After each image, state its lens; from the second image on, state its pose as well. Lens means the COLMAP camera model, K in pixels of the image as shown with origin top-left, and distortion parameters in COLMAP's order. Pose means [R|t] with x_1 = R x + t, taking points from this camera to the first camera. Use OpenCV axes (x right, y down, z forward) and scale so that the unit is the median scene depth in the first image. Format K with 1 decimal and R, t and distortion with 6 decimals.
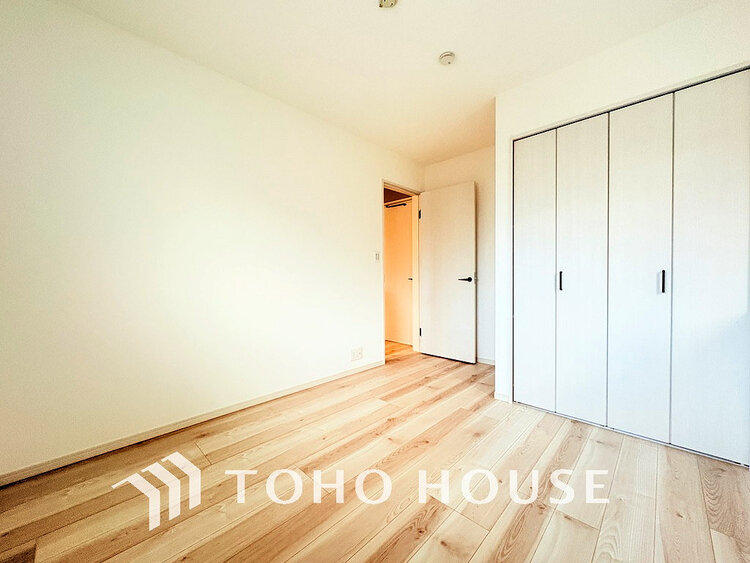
lens RADIAL K [[298.6, 0, 377.2], [0, 298.6, 279.3], [0, 0, 1]] dist [0.000692, 0.000632]
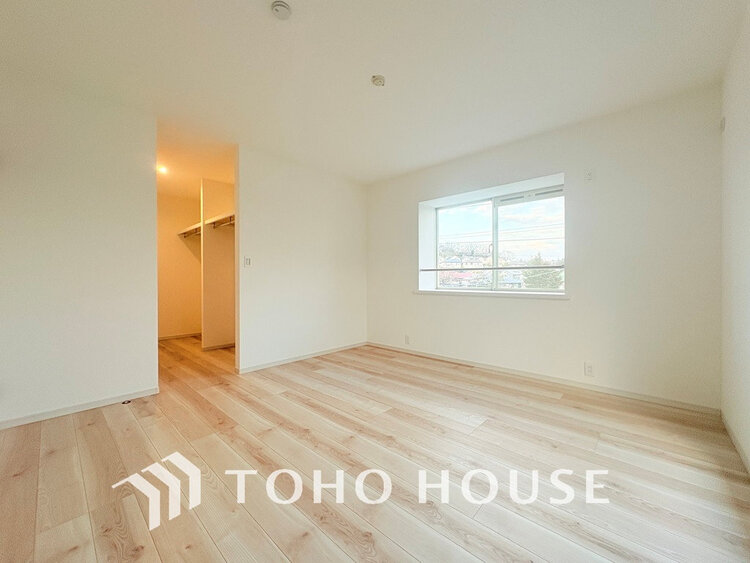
lens RADIAL K [[298.6, 0, 375.6], [0, 298.6, 282.3], [0, 0, 1]] dist [0.000692, 0.000632]
pose [[0.040953, 0.007541, -0.999133, 1.164849], [0.001889, 0.999969, 0.007625, -0.031127], [0.999159, -0.002200, 0.040937, 1.082130]]
